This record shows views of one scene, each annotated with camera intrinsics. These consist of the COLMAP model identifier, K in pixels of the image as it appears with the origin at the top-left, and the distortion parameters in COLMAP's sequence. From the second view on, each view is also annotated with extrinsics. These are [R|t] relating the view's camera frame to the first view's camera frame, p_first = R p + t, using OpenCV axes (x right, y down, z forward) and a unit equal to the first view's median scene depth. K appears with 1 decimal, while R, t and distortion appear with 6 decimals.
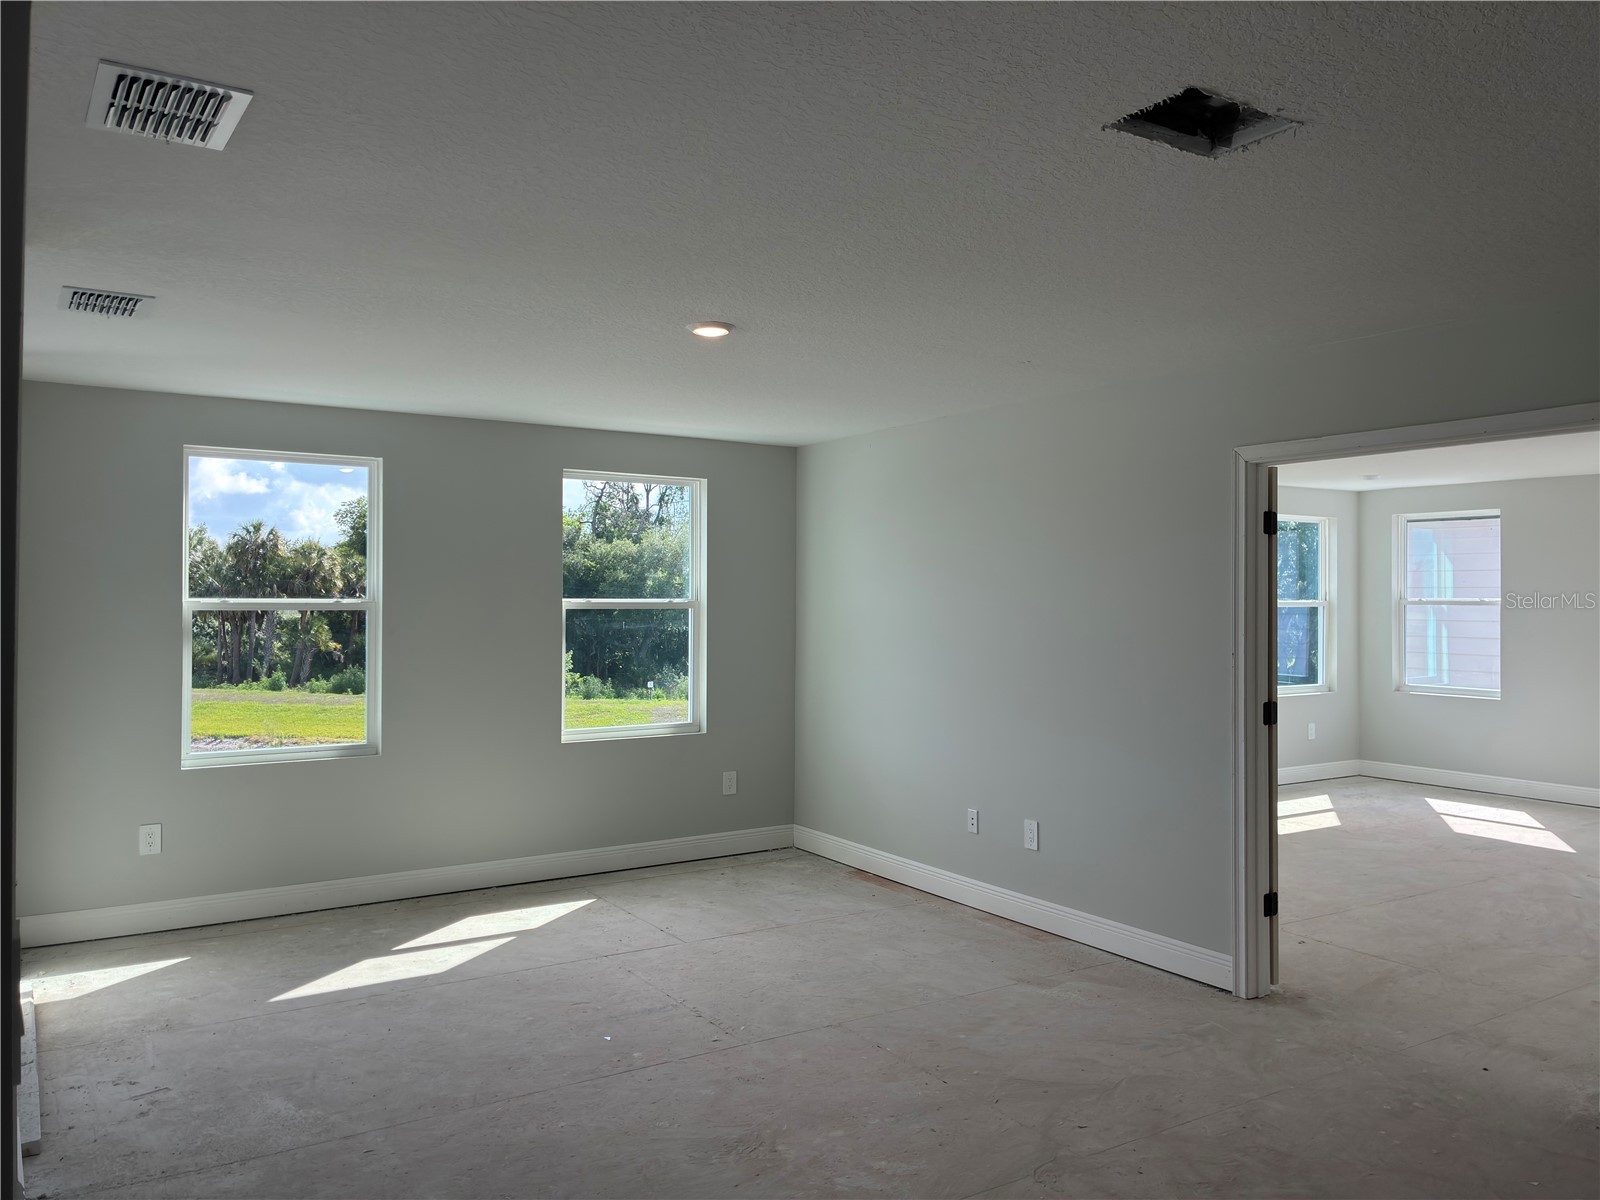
lens RADIAL K [[1211.4, 0, 807.6], [0, 1211.4, 612.1], [0, 0, 1]] dist [0.038998, -0.050073]
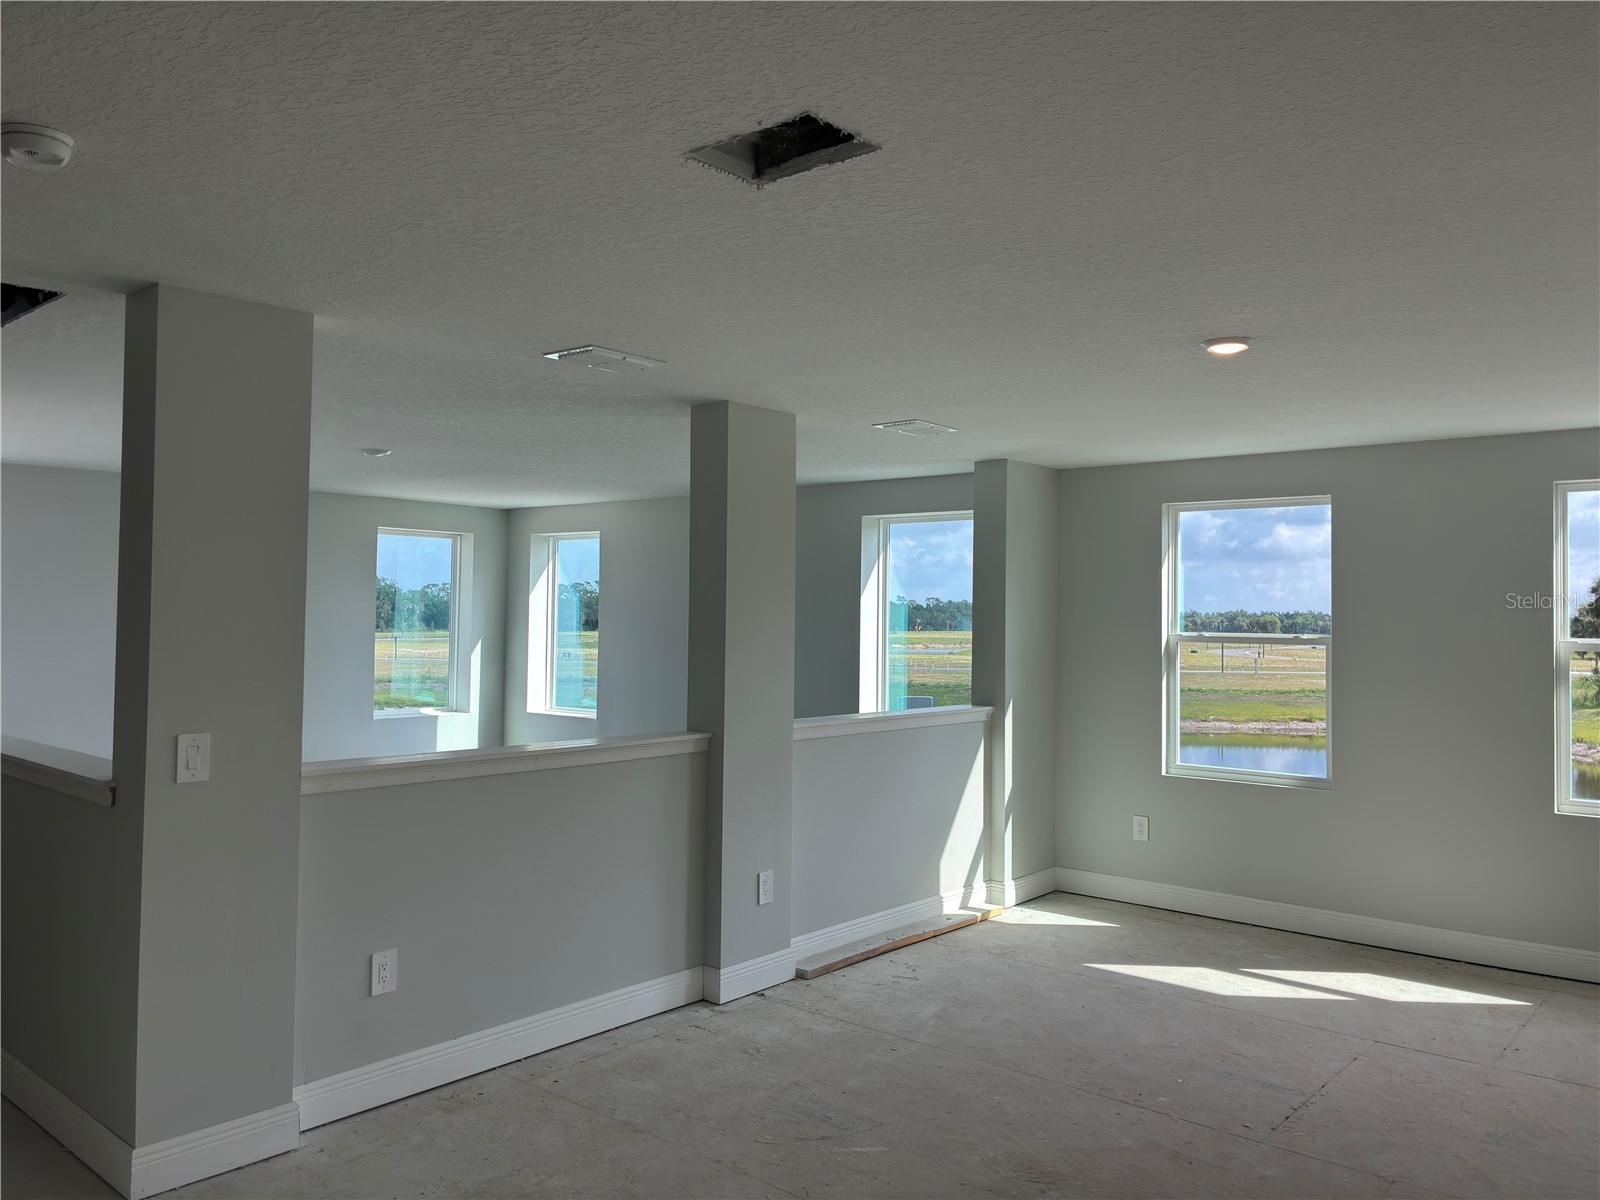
lens RADIAL K [[1211.4, 0, 805.8], [0, 1211.4, 584.4], [0, 0, 1]] dist [0.038998, -0.050073]
pose [[0.287477, -0.028109, -0.957375, 0.669665], [-0.025782, 0.998980, -0.037072, -0.006020], [0.957440, 0.035341, 0.286459, 0.393495]]
